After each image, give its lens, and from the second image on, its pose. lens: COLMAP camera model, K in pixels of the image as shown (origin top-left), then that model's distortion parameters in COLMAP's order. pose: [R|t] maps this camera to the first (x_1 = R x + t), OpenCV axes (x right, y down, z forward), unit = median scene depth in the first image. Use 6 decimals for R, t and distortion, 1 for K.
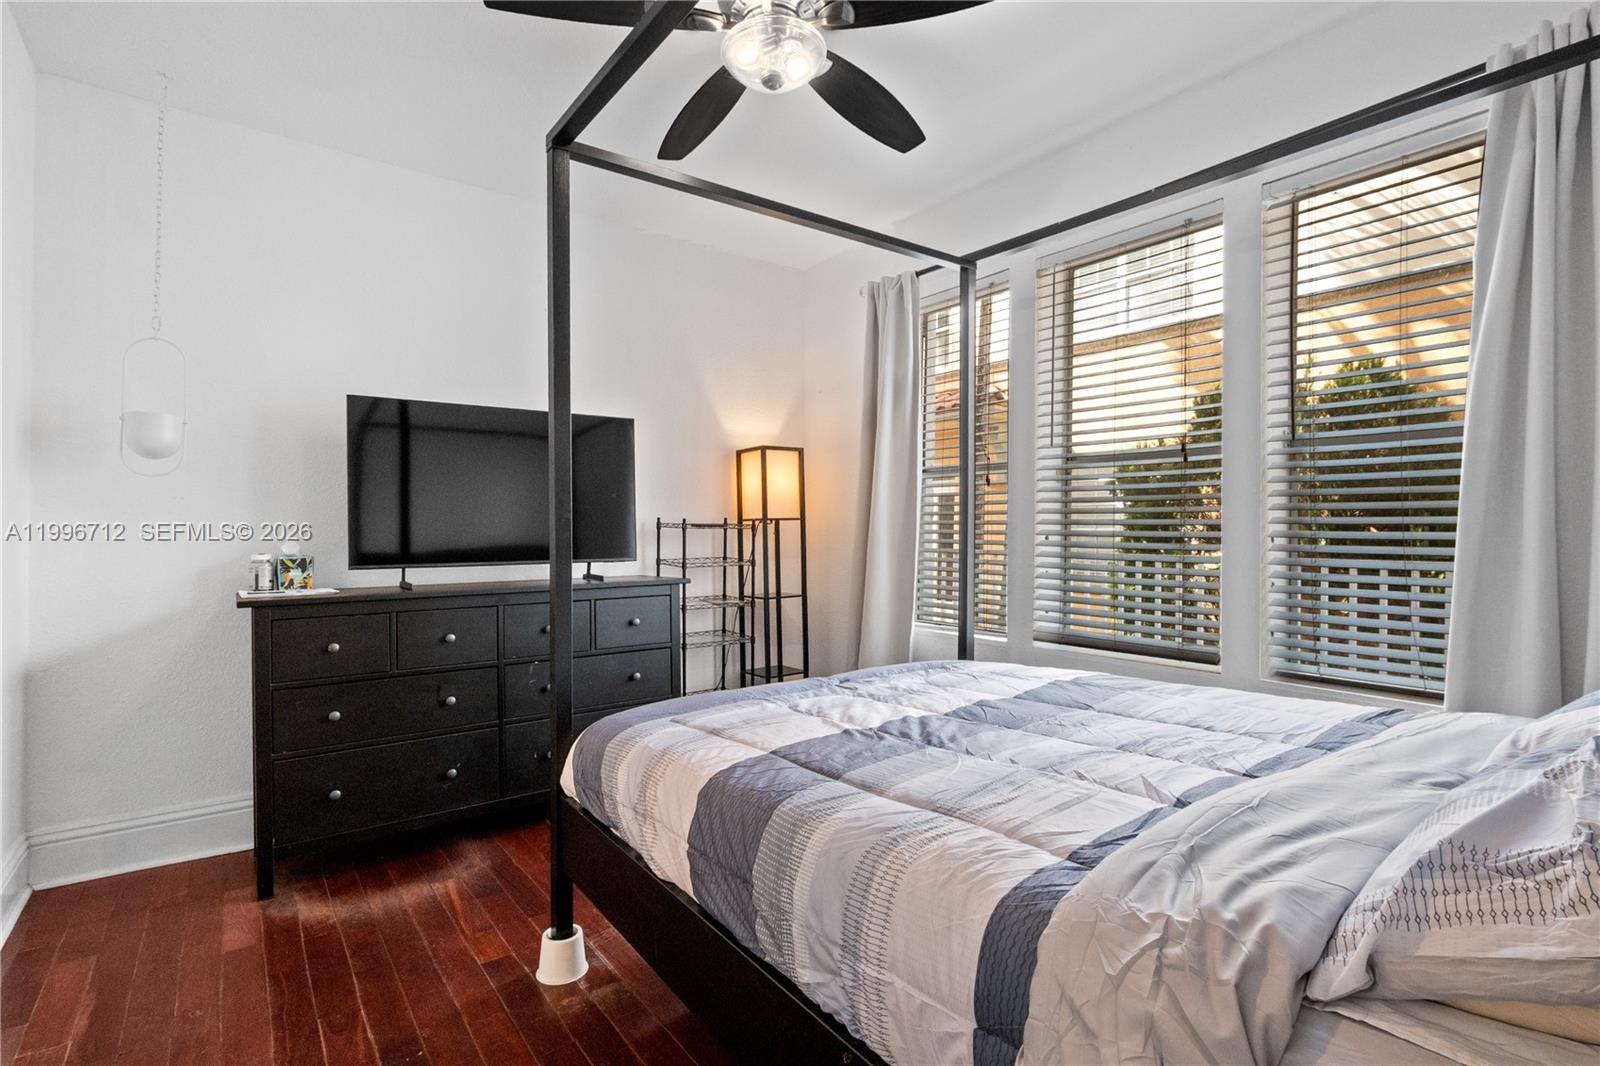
lens RADIAL K [[763.7, 0, 801.1], [0, 763.7, 539.3], [0, 0, 1]] dist [0.002202, 0.000054]
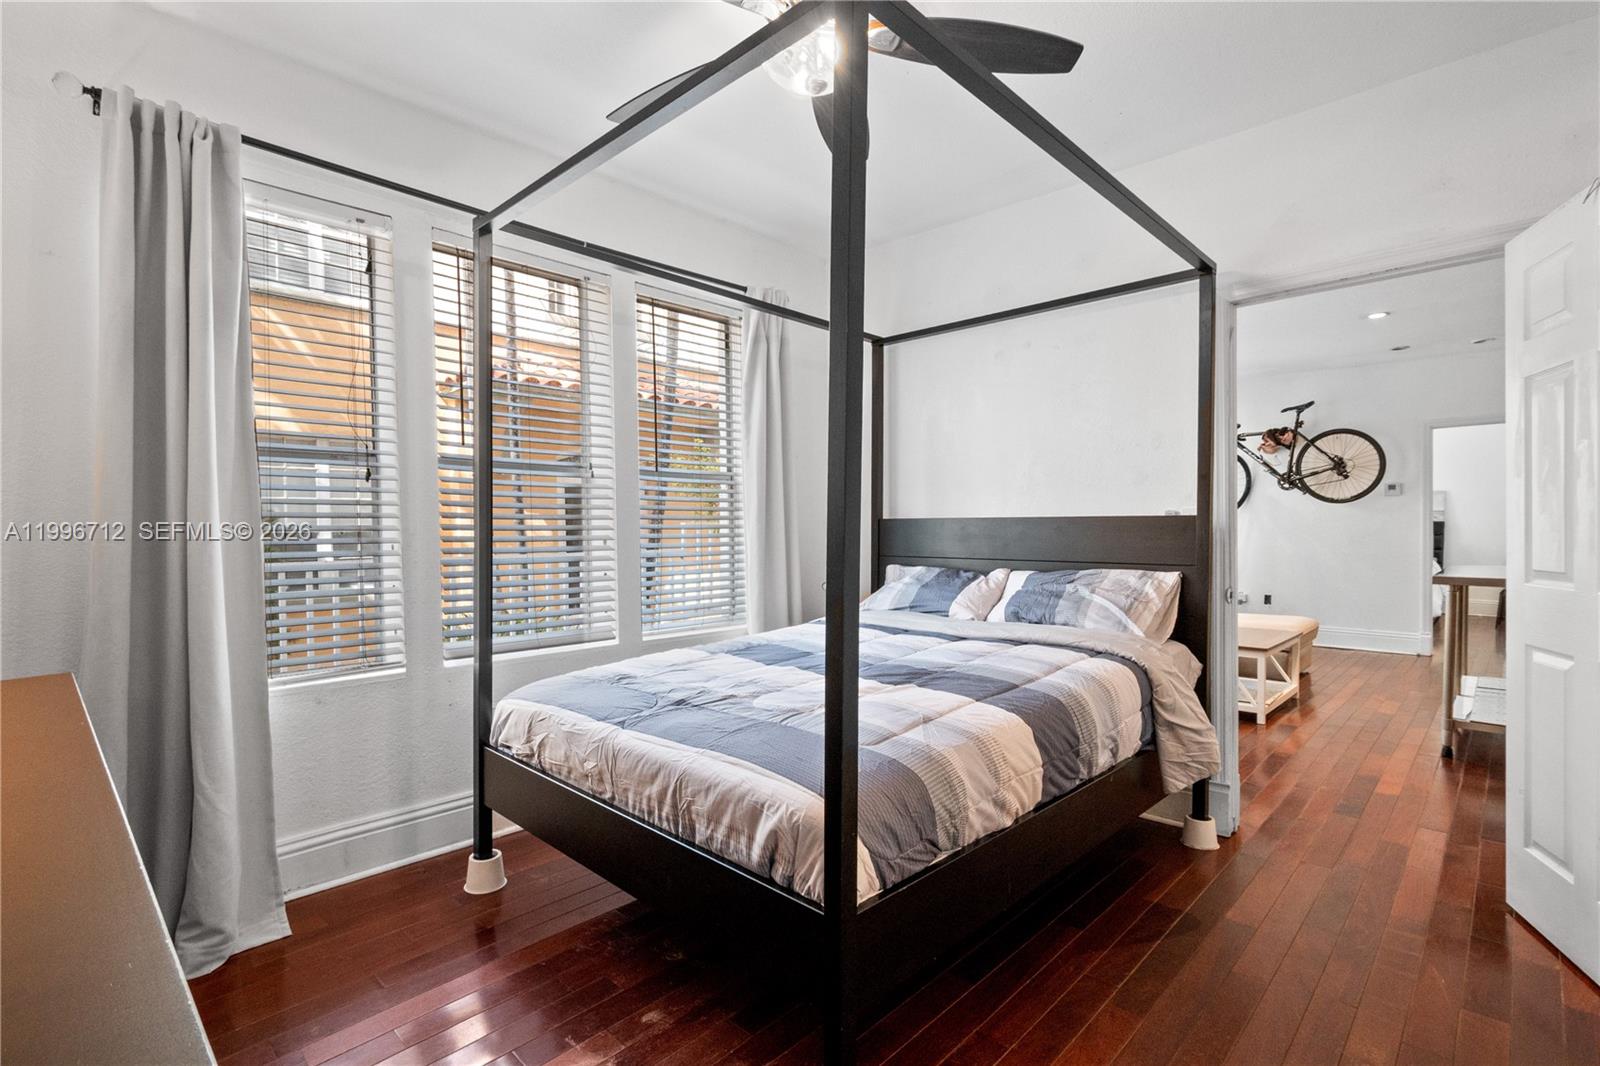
lens RADIAL K [[763.7, 0, 801.1], [0, 763.7, 539.3], [0, 0, 1]] dist [0.002202, 0.000054]
pose [[-0.163892, -0.019829, 0.986279, -0.711321], [0.019173, 0.999545, 0.023281, -0.023933], [-0.986292, 0.022726, -0.163437, 0.819183]]
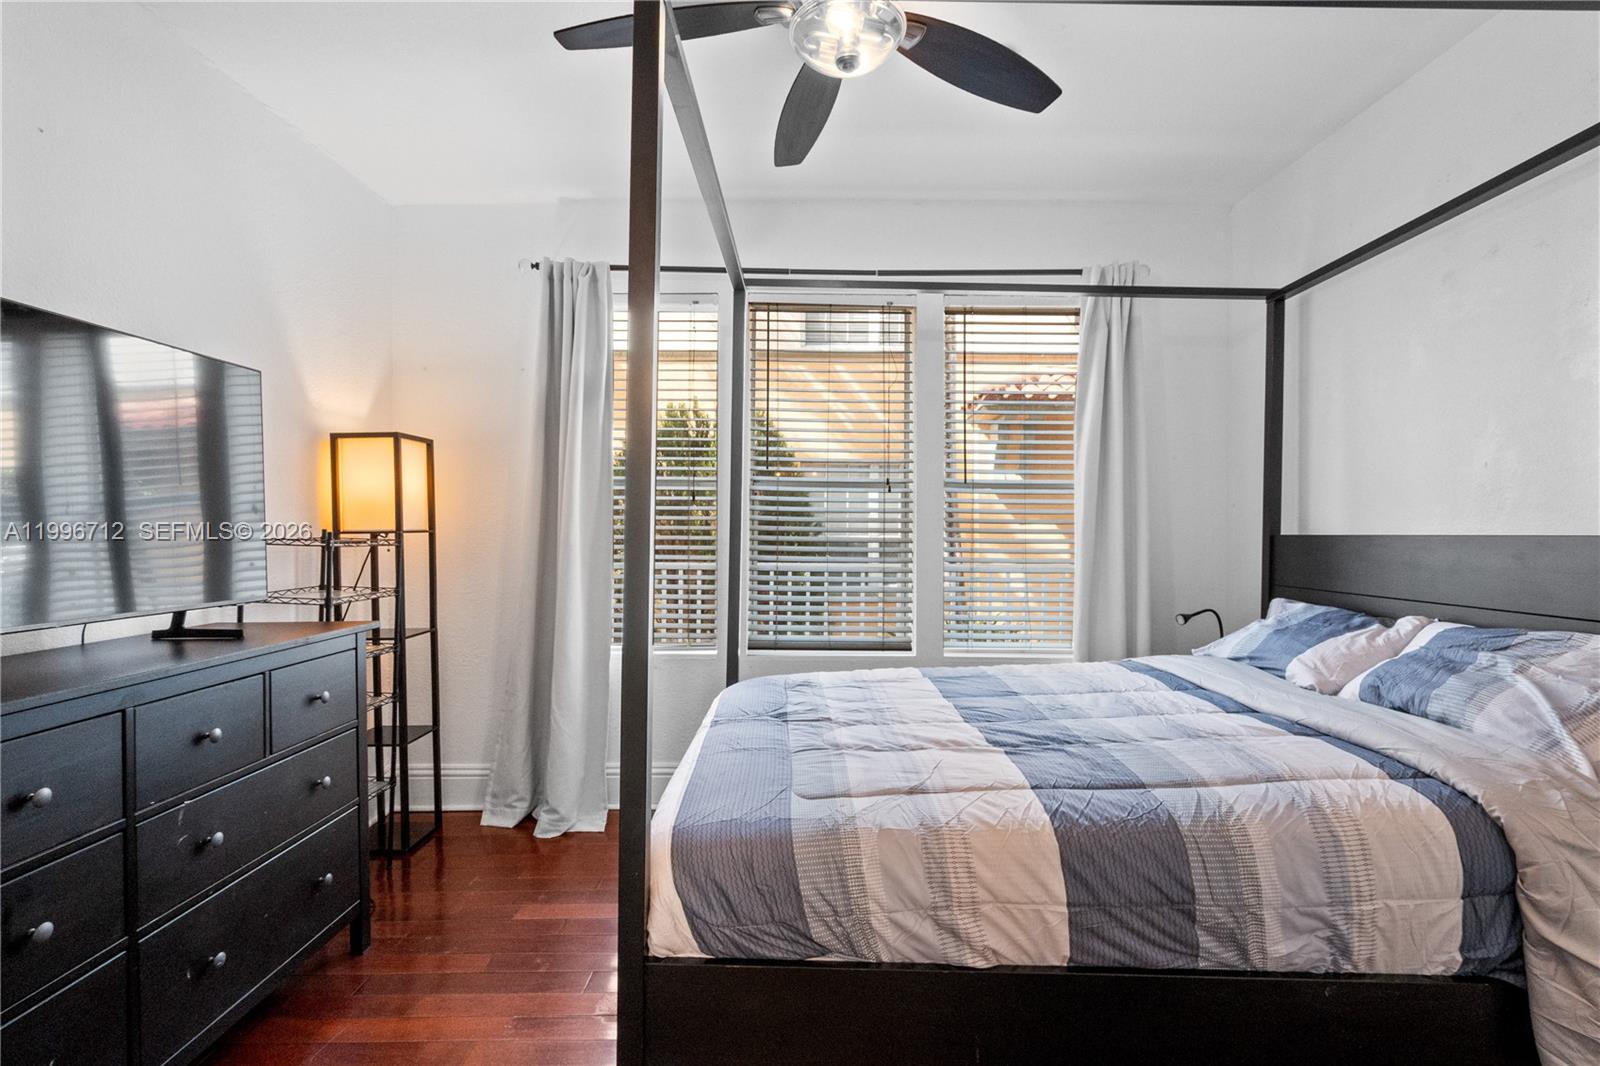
lens RADIAL K [[733.1, 0, 800.0], [0, 733.1, 533.0], [0, 0, 1]] dist [0.001029, 0.000396]
pose [[0.599633, 0.004861, 0.800260, -0.528676], [0.004907, 0.999940, -0.009751, -0.022396], [-0.800260, 0.009774, 0.599573, 0.364023]]
